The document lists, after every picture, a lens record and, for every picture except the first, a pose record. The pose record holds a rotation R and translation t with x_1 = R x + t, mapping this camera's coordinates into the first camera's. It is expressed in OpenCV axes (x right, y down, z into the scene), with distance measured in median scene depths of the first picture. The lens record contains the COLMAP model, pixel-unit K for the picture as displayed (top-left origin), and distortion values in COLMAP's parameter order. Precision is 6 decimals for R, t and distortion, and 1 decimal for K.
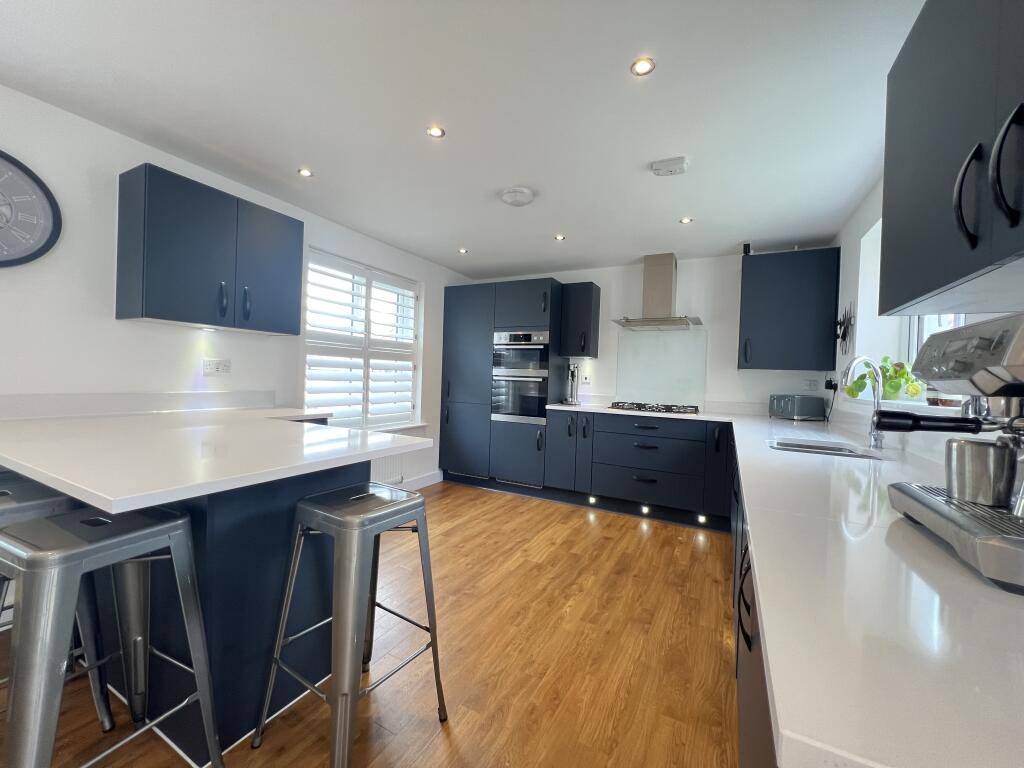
lens RADIAL K [[408.6, 0, 513.5], [0, 408.6, 379.0], [0, 0, 1]] dist [-0.001312, 0.000320]
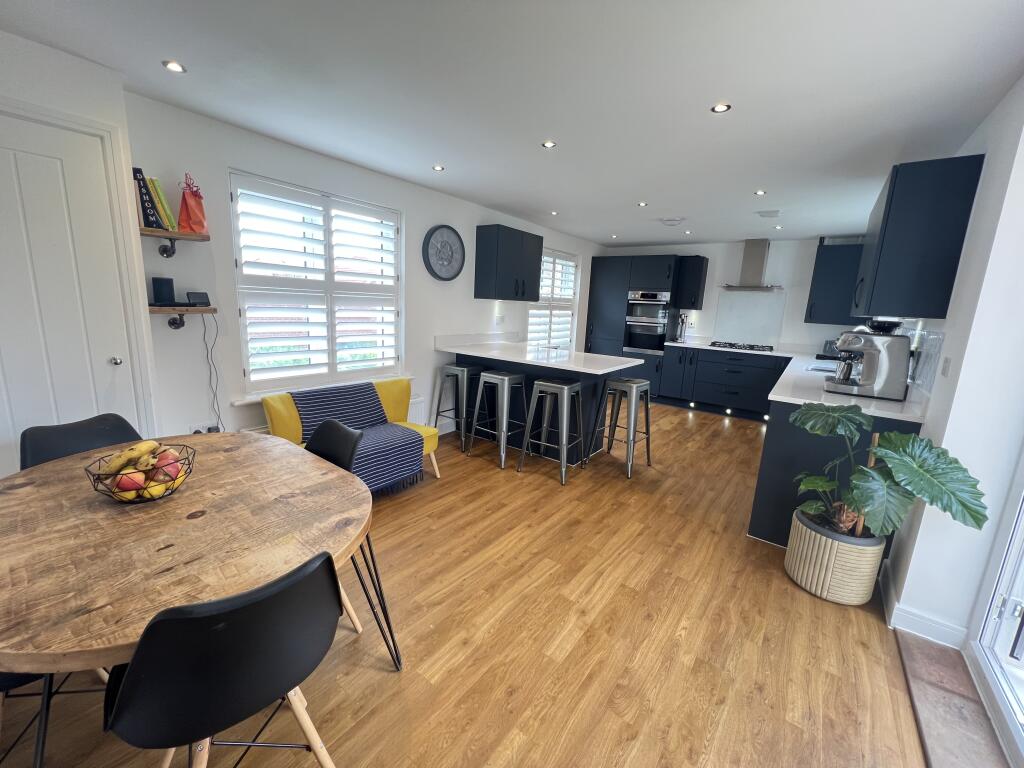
lens RADIAL K [[412.0, 0, 507.9], [0, 412.0, 383.9], [0, 0, 1]] dist [-0.010266, 0.000014]
pose [[0.987212, 0.041195, -0.154000, -0.283101], [-0.012538, 0.983106, 0.182605, -0.062727], [0.158920, -0.178339, 0.971051, -0.669554]]
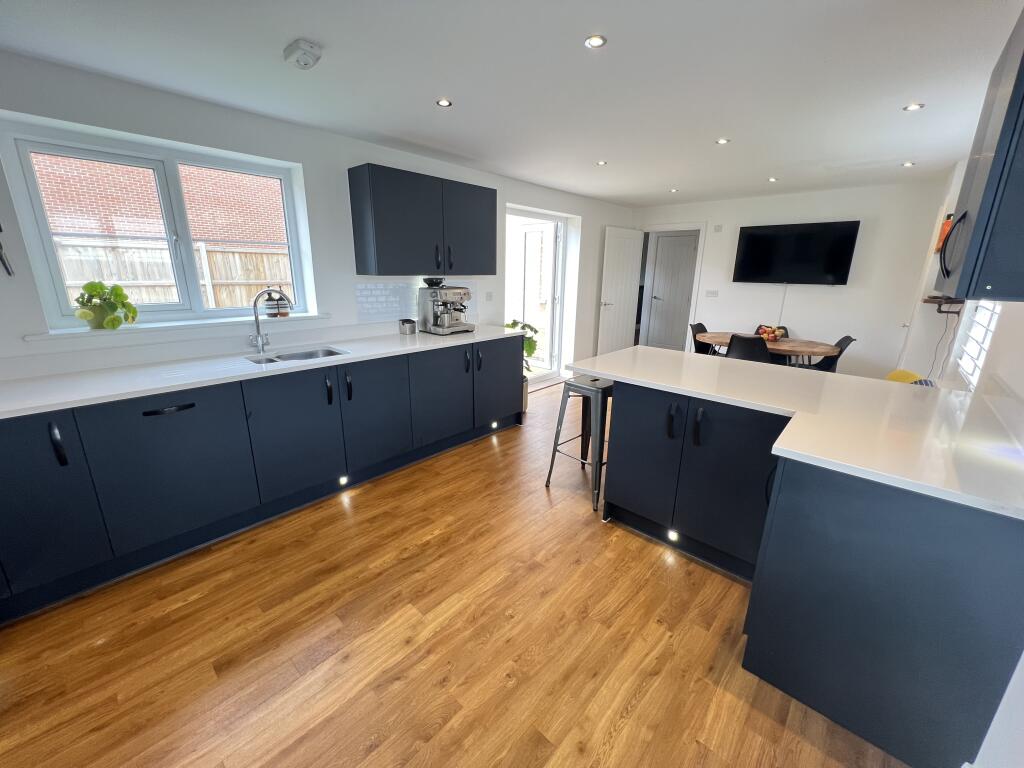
lens RADIAL K [[408.6, 0, 514.3], [0, 408.6, 383.2], [0, 0, 1]] dist [-0.001312, 0.000320]
pose [[-0.967318, -0.112107, 0.227438, -0.173437], [-0.045022, 0.958639, 0.281041, -0.092673], [-0.249538, 0.261616, -0.932356, 1.159723]]
